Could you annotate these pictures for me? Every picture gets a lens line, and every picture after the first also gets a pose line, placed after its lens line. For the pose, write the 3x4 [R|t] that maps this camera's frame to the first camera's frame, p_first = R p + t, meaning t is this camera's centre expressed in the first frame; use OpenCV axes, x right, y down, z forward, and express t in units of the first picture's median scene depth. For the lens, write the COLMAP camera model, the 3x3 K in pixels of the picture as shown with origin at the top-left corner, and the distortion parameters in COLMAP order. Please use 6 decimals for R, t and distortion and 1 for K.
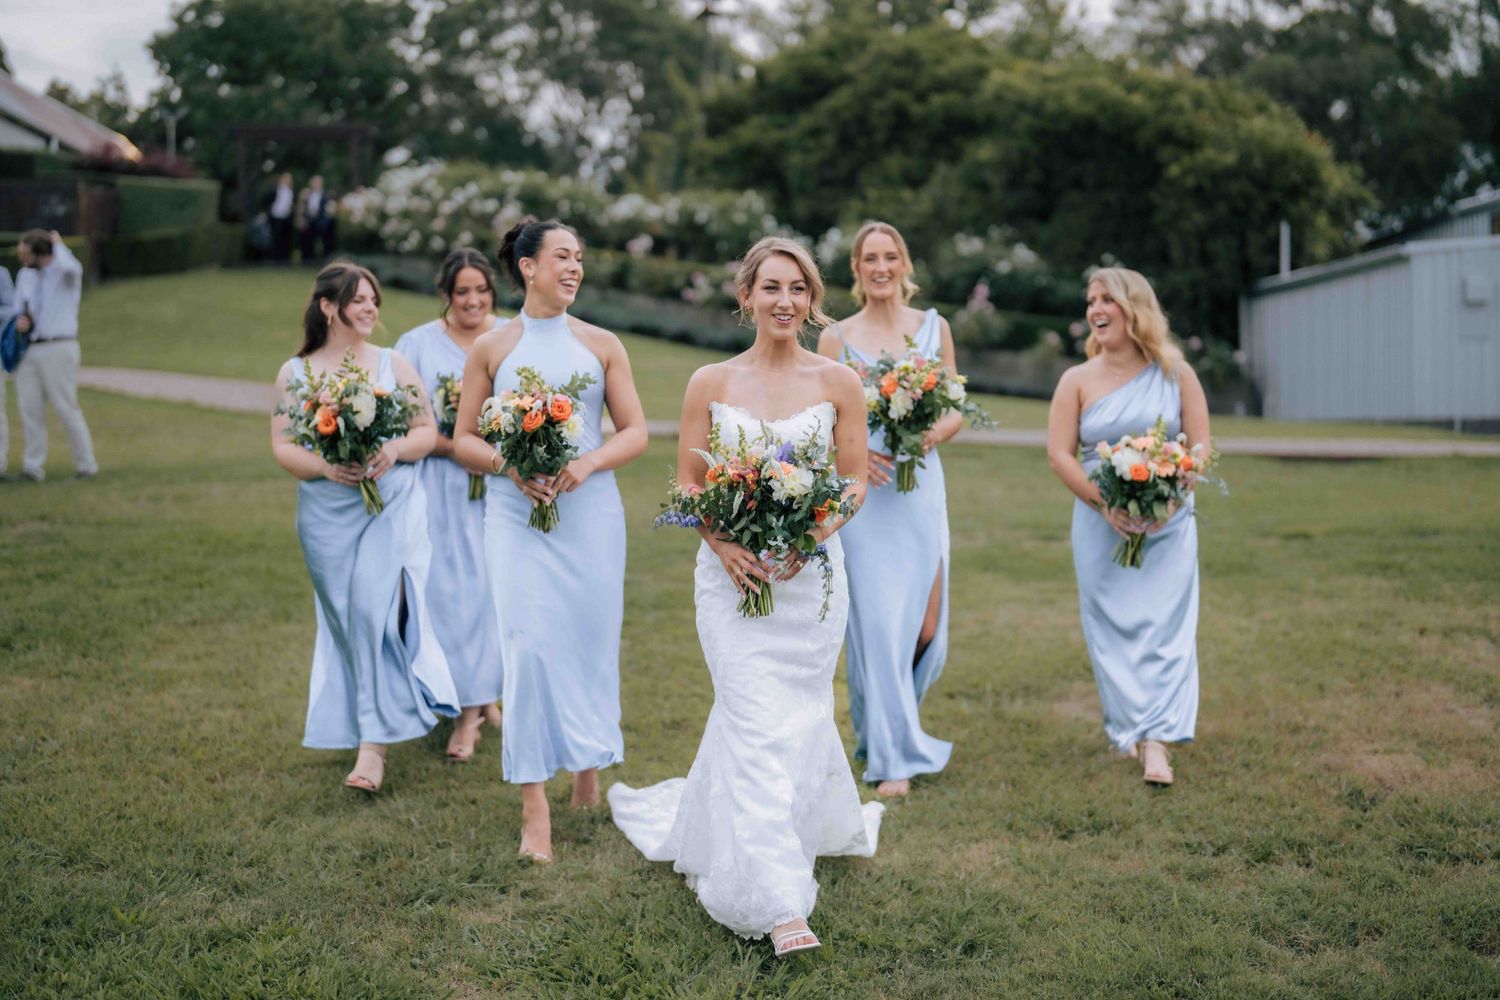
lens RADIAL K [[2073.9, 0, 750.2], [0, 2073.9, 504.7], [0, 0, 1]] dist [-0.175685, 1.201471]
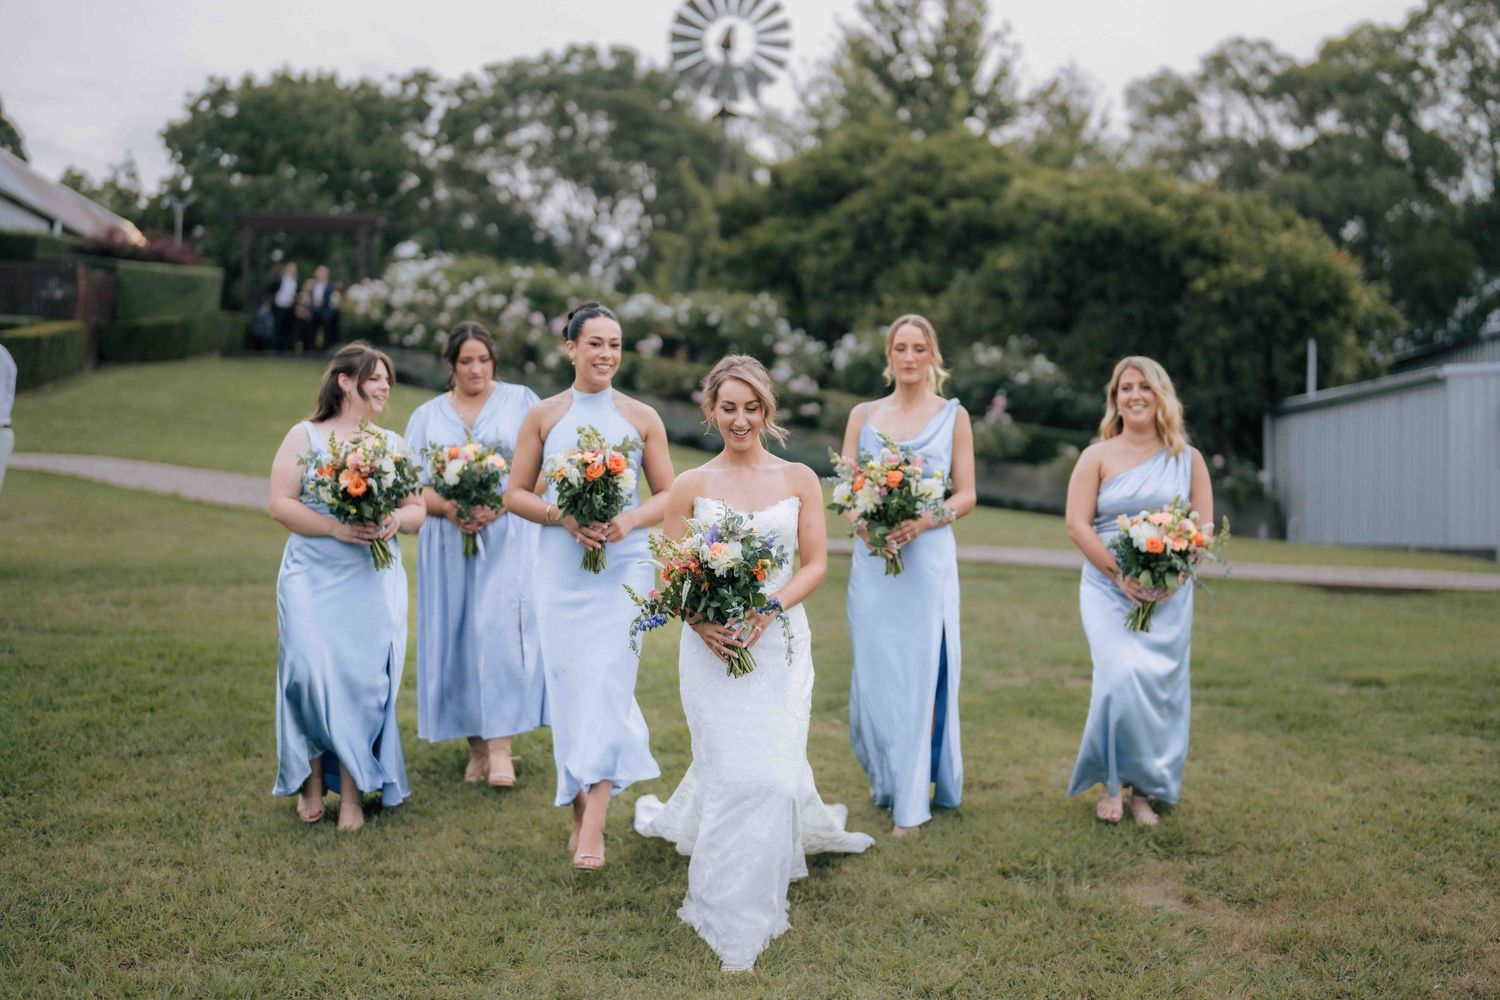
lens RADIAL K [[2072.8, 0, 755.3], [0, 2072.8, 500.1], [0, 0, 1]] dist [-0.162269, 1.139607]
pose [[0.999616, 0.027668, 0.001264, -0.002517], [-0.027564, 0.998262, -0.052086, -0.003145], [-0.002703, 0.052031, 0.998642, 0.027450]]
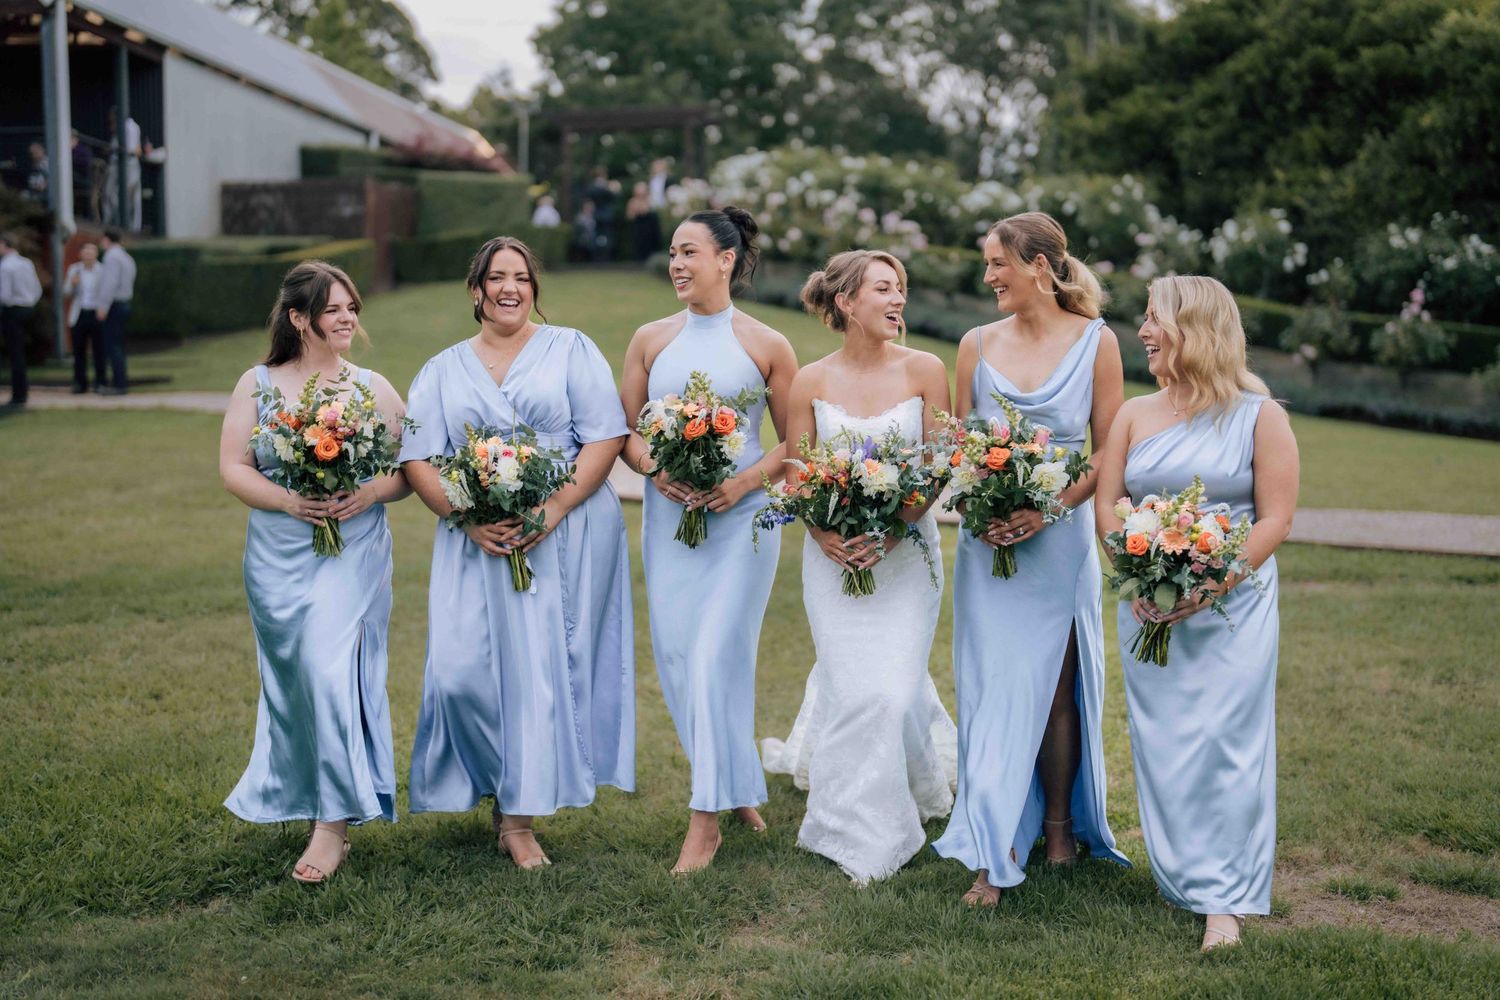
lens RADIAL K [[2071.1, 0, 742.5], [0, 2071.1, 502.1], [0, 0, 1]] dist [-0.162571, 1.113507]
pose [[0.976606, 0.015762, -0.214457, 0.027025], [-0.015390, 0.999876, 0.003404, -0.020659], [0.214484, -0.000024, 0.976727, 0.156799]]
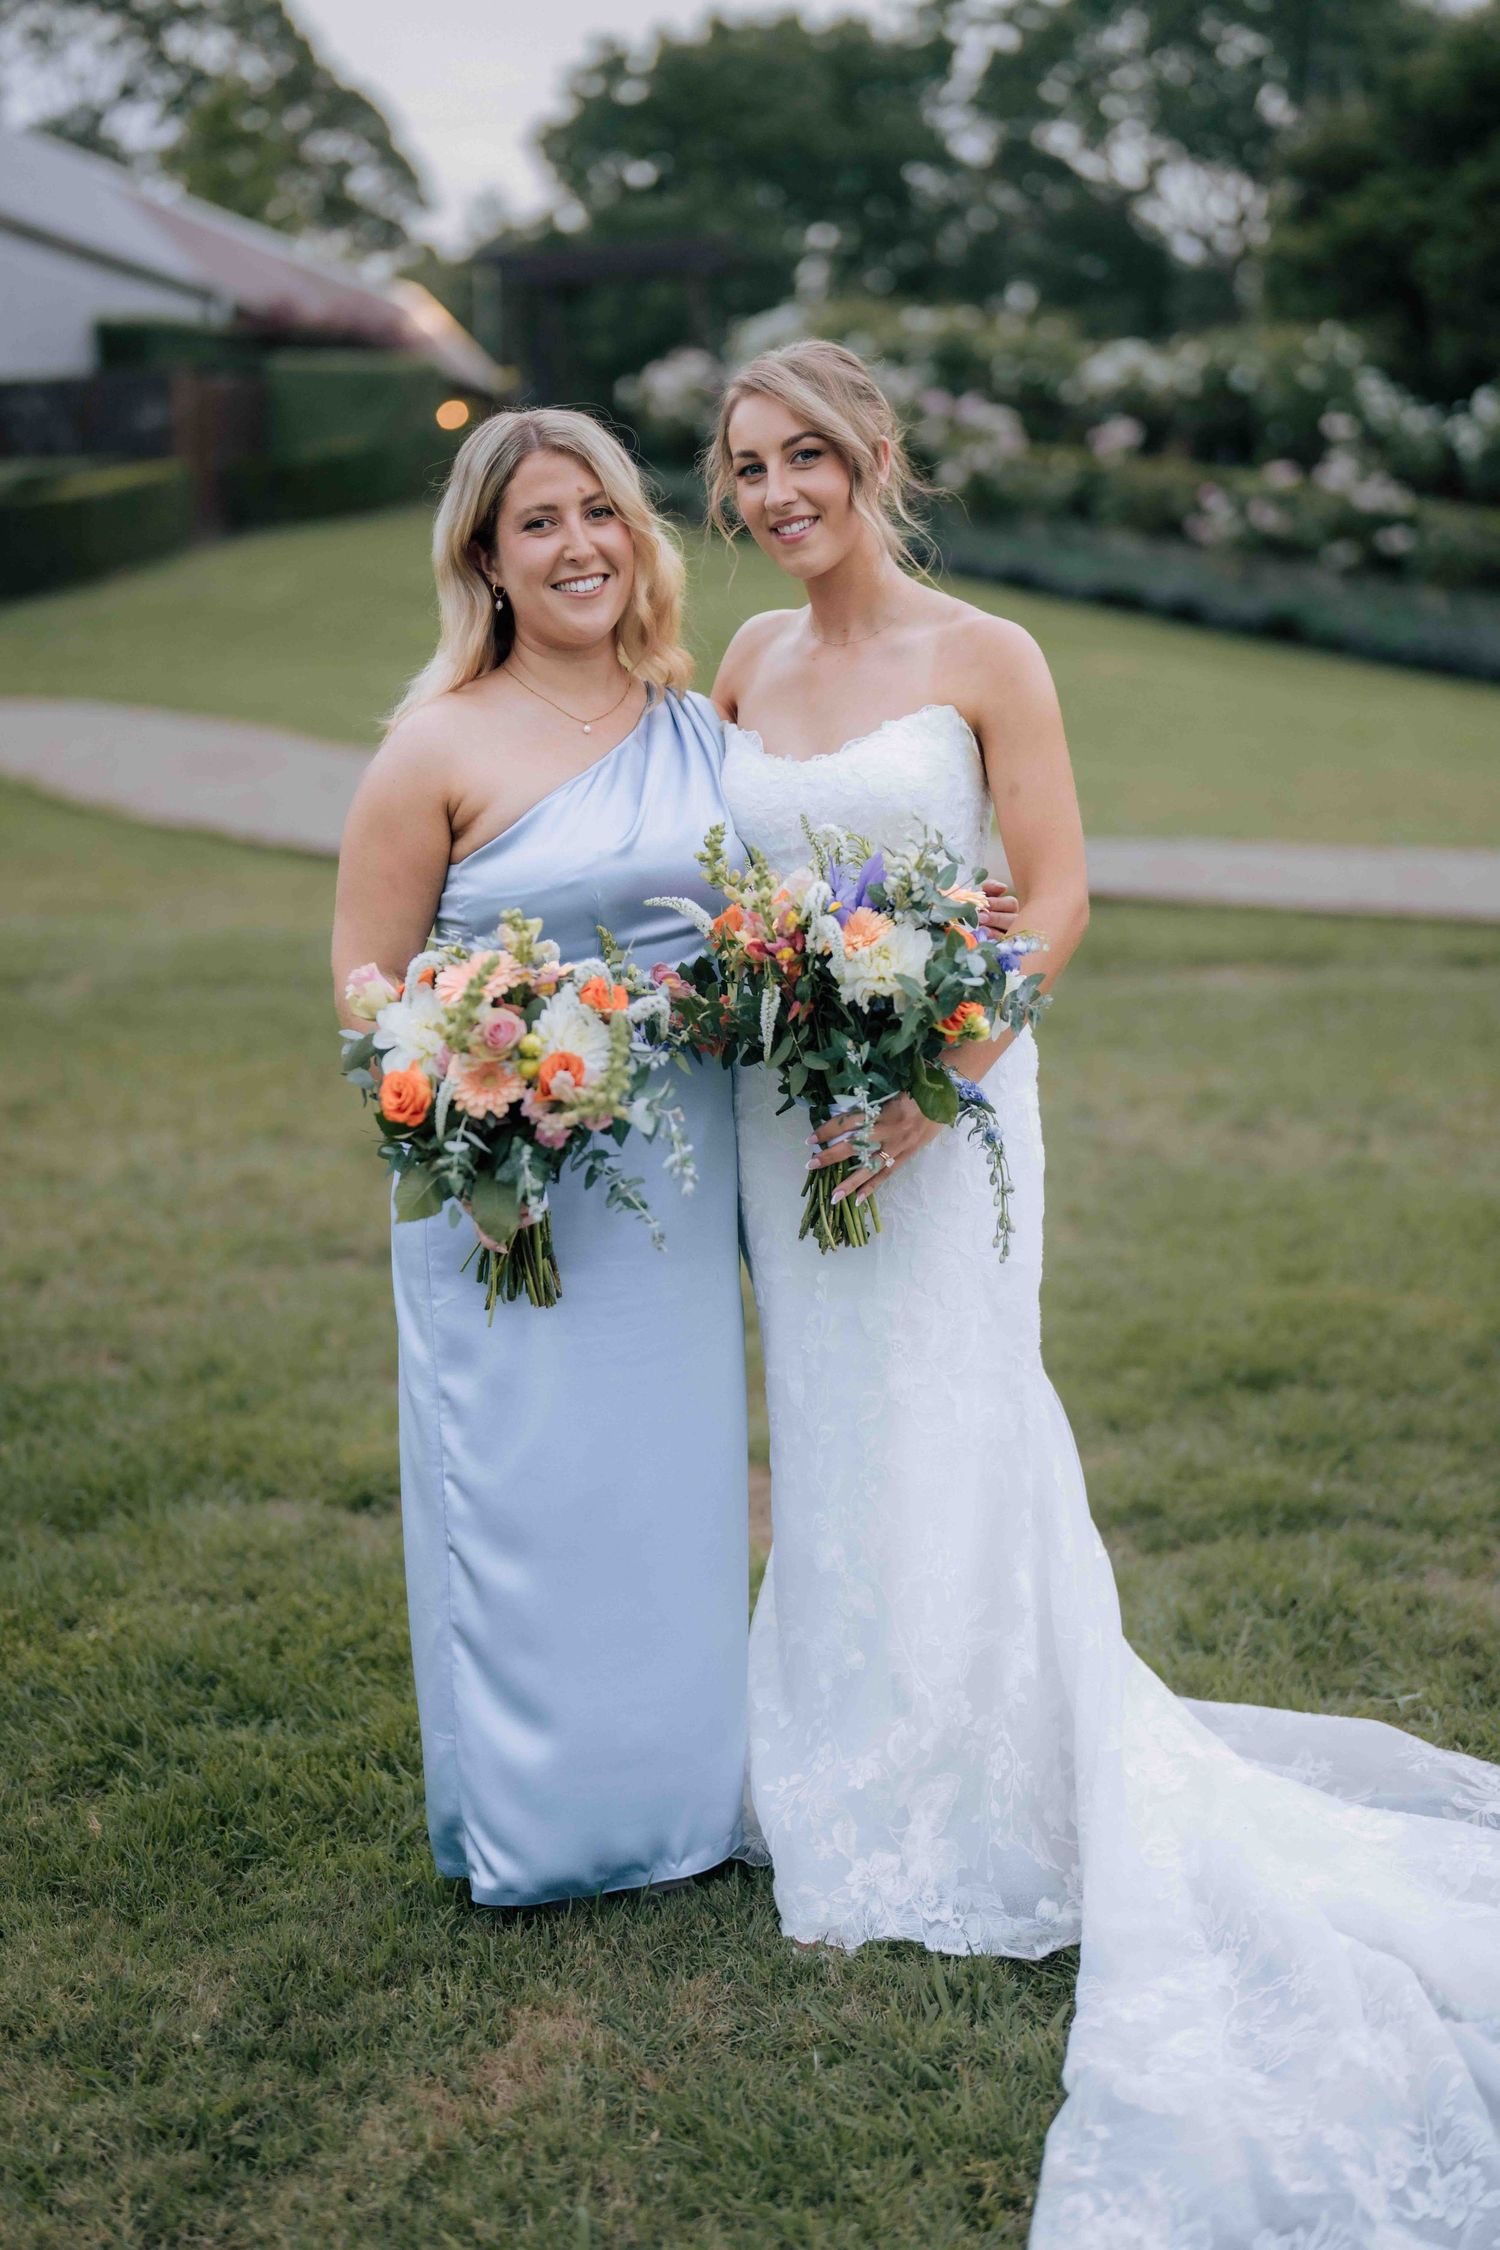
lens RADIAL K [[3109.3, 0, 737.6], [0, 3109.3, 1123.7], [0, 0, 1]] dist [-0.162269, 1.139607]
pose [[0.958519, 0.021212, -0.284237, 0.080081], [0.005327, 0.995719, 0.092274, -0.021620], [0.284978, -0.089960, 0.954303, 0.180179]]
